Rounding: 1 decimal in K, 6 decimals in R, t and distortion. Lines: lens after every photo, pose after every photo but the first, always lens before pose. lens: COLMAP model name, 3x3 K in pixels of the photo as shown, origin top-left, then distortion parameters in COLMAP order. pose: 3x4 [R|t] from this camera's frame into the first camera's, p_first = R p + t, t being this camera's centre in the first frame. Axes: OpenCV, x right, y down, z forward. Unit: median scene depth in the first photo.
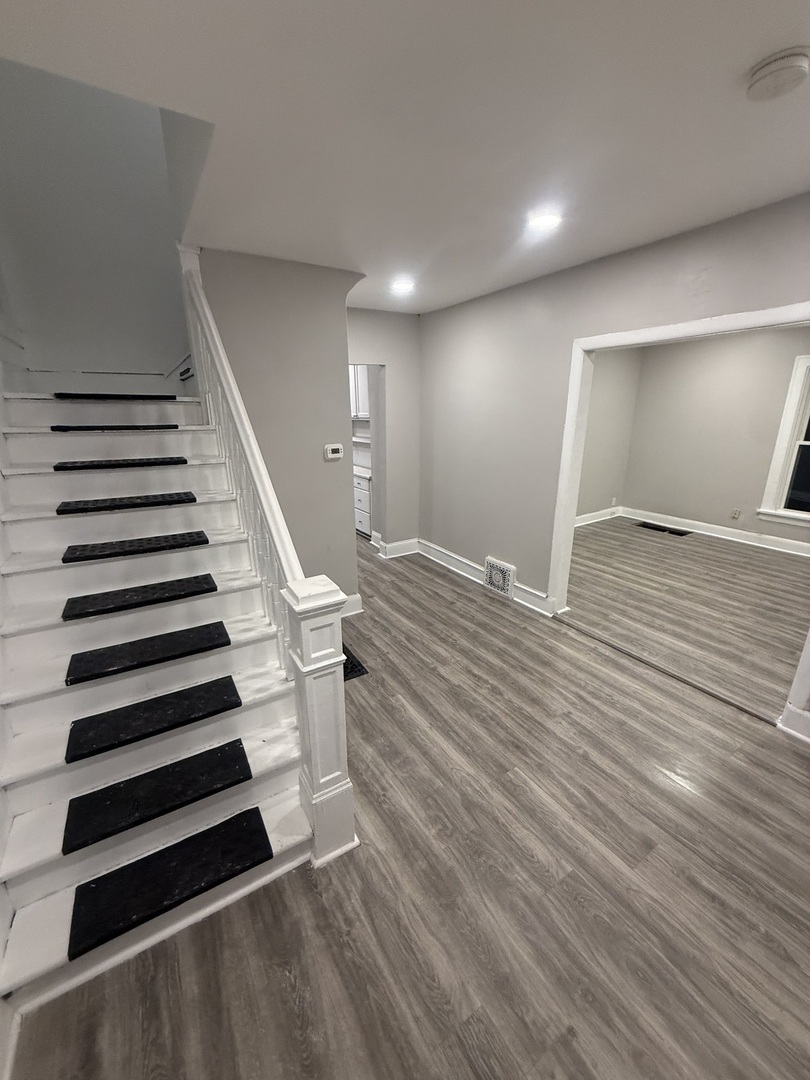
lens RADIAL K [[428.4, 0, 402.8], [0, 428.4, 537.5], [0, 0, 1]] dist [-0.001563, 0.000075]
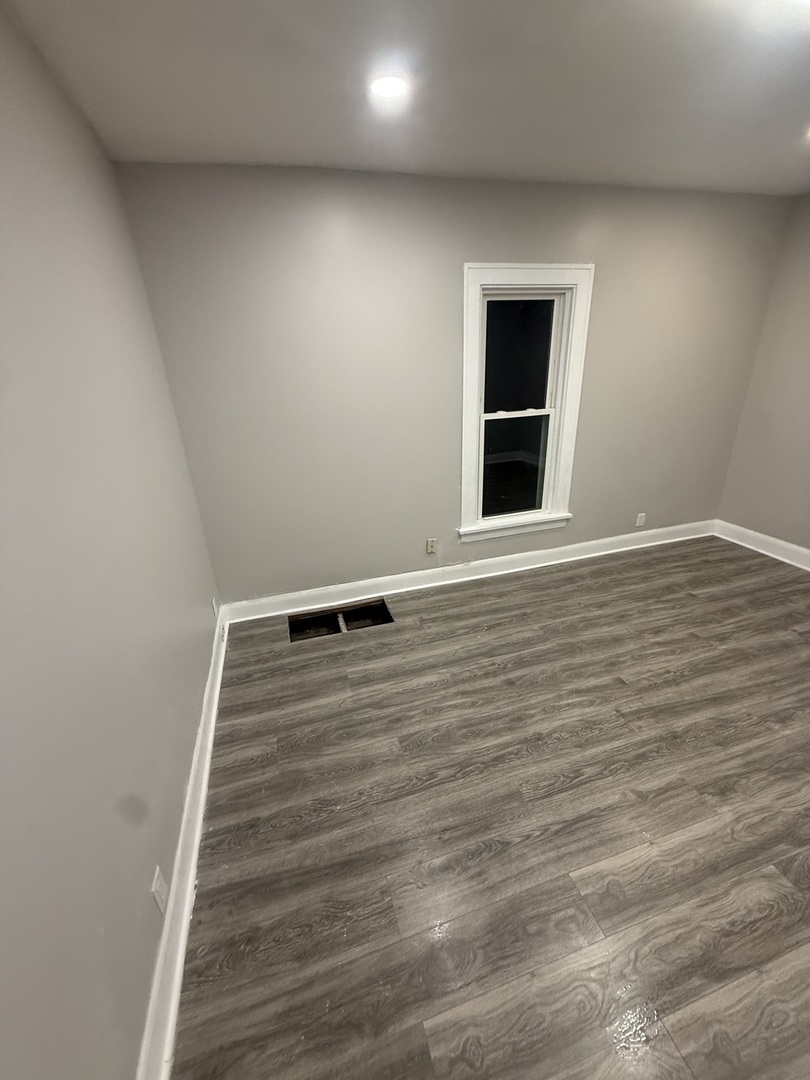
lens RADIAL K [[428.4, 0, 402.3], [0, 428.4, 538.4], [0, 0, 1]] dist [-0.001563, 0.000075]
pose [[0.261613, -0.375454, 0.889153, 0.505080], [0.319634, 0.902956, 0.287237, -0.516592], [-0.910710, 0.209058, 0.356233, 1.707389]]
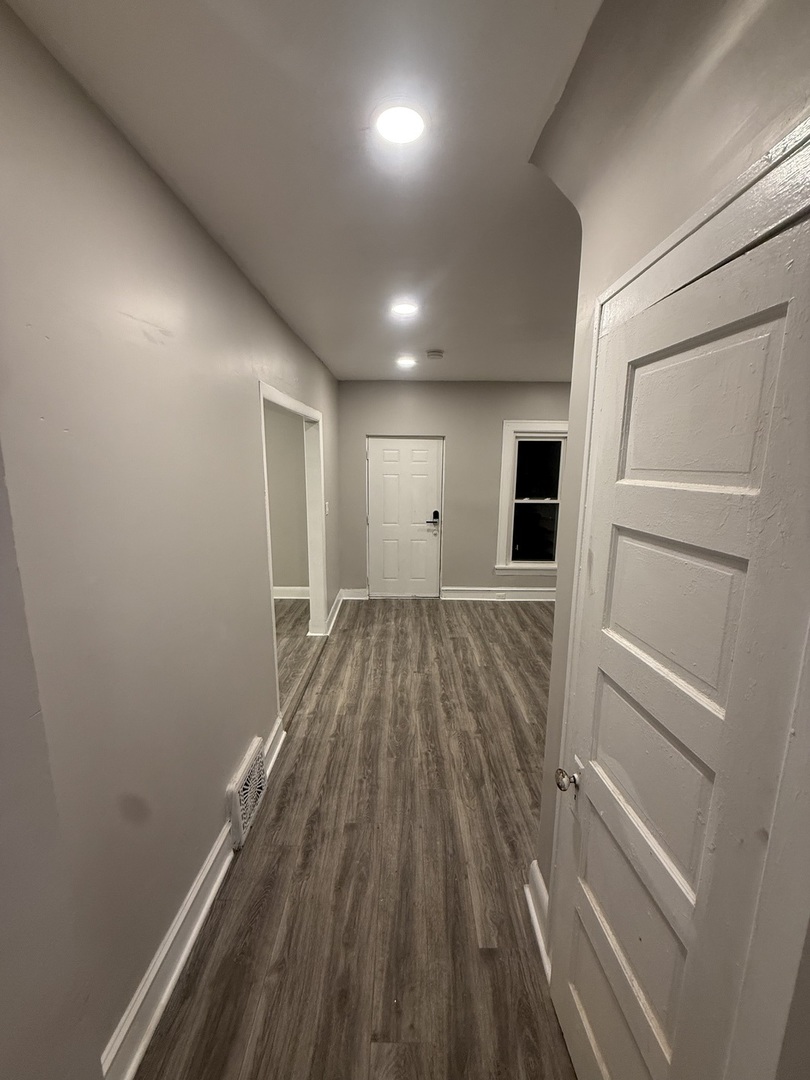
lens RADIAL K [[428.4, 0, 401.3], [0, 428.4, 539.1], [0, 0, 1]] dist [-0.001563, 0.000075]
pose [[-0.846741, -0.092128, 0.523968, -0.268936], [0.156379, 0.898282, 0.410653, -0.557901], [-0.508503, 0.429654, -0.746205, 1.800987]]
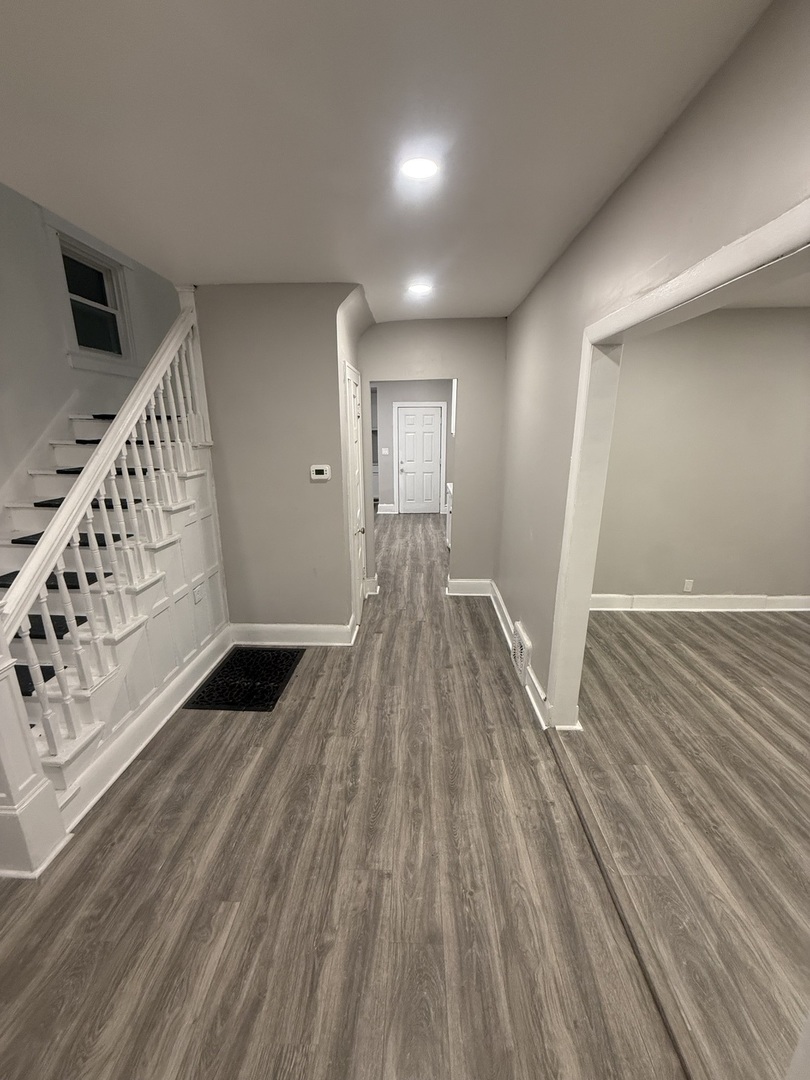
lens RADIAL K [[428.4, 0, 402.8], [0, 428.4, 537.2], [0, 0, 1]] dist [-0.001563, 0.000075]
pose [[0.833403, 0.148623, -0.532306, 0.653260], [-0.166408, 0.985947, 0.014745, -0.128607], [0.527017, 0.076292, 0.846423, 0.371366]]
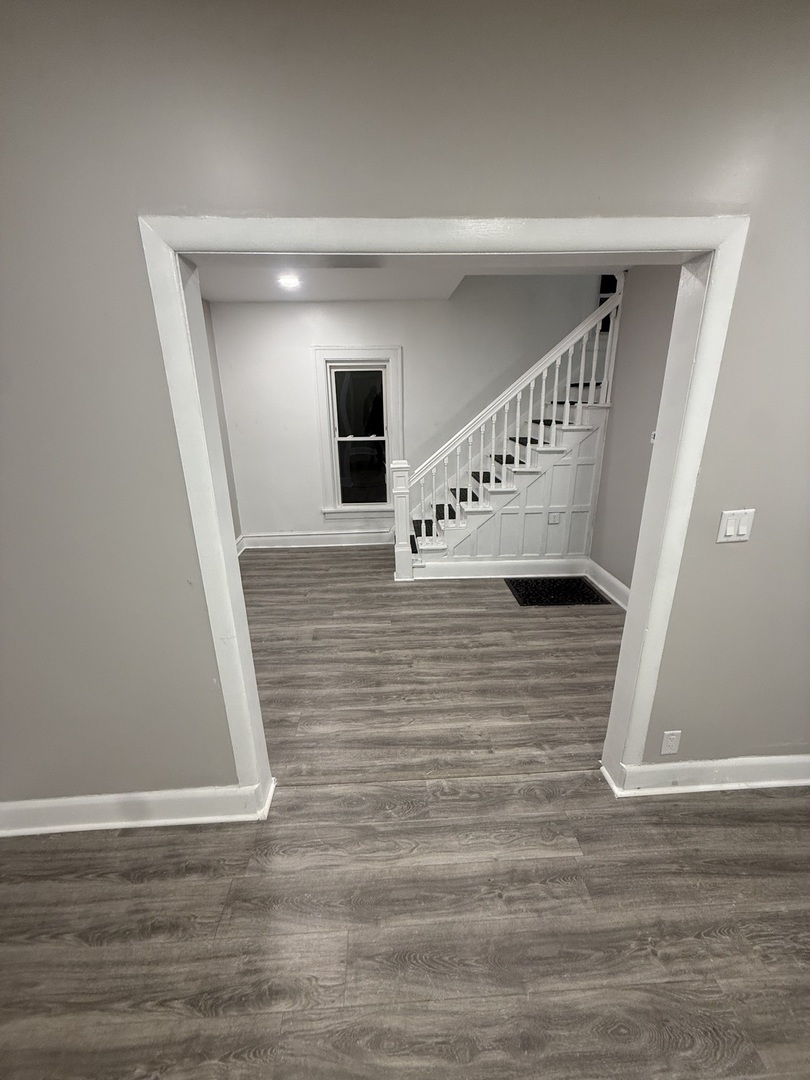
lens RADIAL K [[428.4, 0, 403.7], [0, 428.4, 538.6], [0, 0, 1]] dist [-0.001563, 0.000075]
pose [[-0.482179, 0.290985, -0.826336, 1.172452], [-0.232683, 0.866814, 0.441013, -0.362477], [0.844607, 0.404922, -0.350252, 1.177797]]
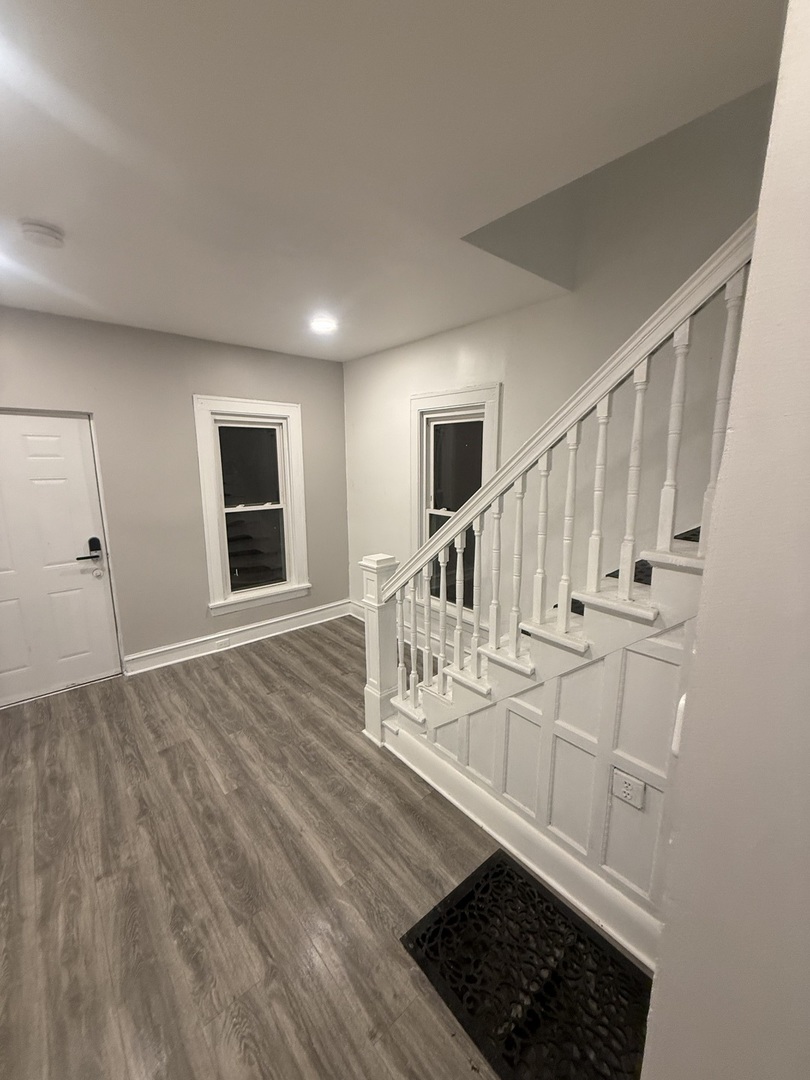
lens RADIAL K [[428.4, 0, 402.6], [0, 428.4, 537.4], [0, 0, 1]] dist [-0.001563, 0.000075]
pose [[-0.987375, 0.040934, -0.153019, -0.023652], [-0.034238, 0.888043, 0.458483, -0.414826], [0.154655, 0.457934, -0.875430, 1.362847]]
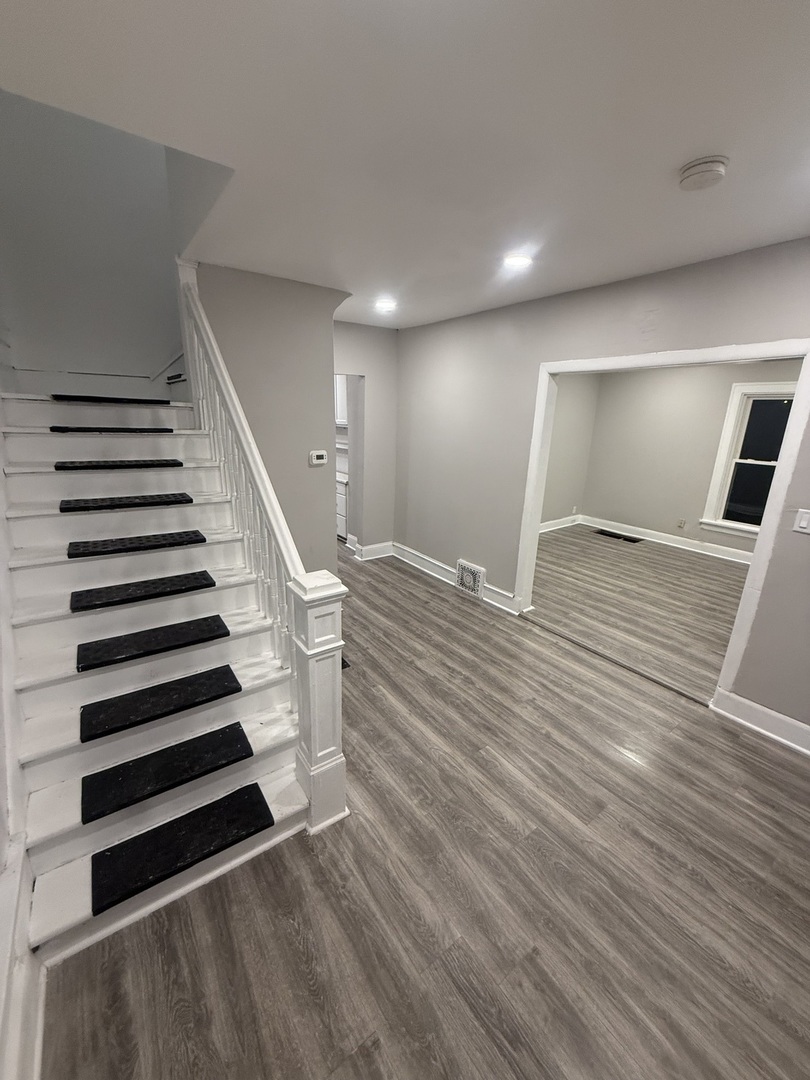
lens RADIAL K [[428.4, 0, 403.1], [0, 428.4, 537.2], [0, 0, 1]] dist [-0.001563, 0.000075]
pose [[0.996914, 0.014194, 0.077202, -0.039103], [-0.013293, 0.999838, -0.012176, 0.006962], [-0.077363, 0.011112, 0.996941, -0.082683]]
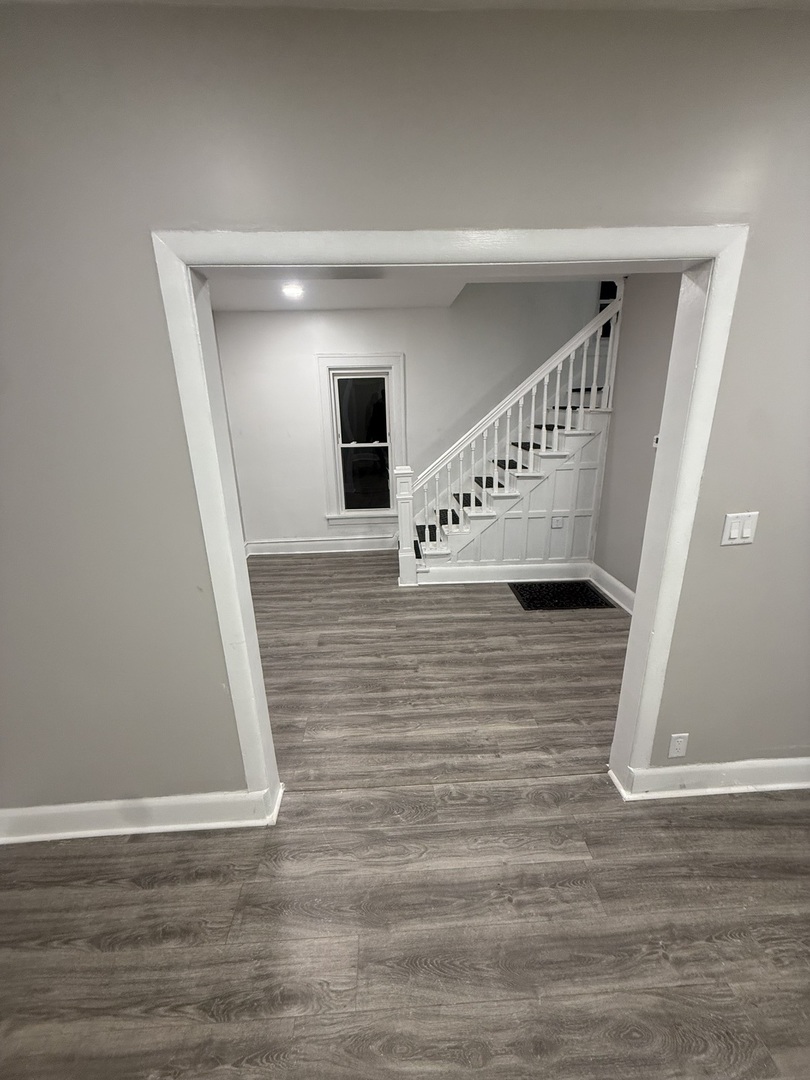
lens RADIAL K [[428.4, 0, 403.6], [0, 428.4, 538.7], [0, 0, 1]] dist [-0.001563, 0.000075]
pose [[-0.483939, 0.284142, -0.827688, 1.181618], [-0.224109, 0.874036, 0.431087, -0.363384], [0.845919, 0.394112, -0.359301, 1.174599]]
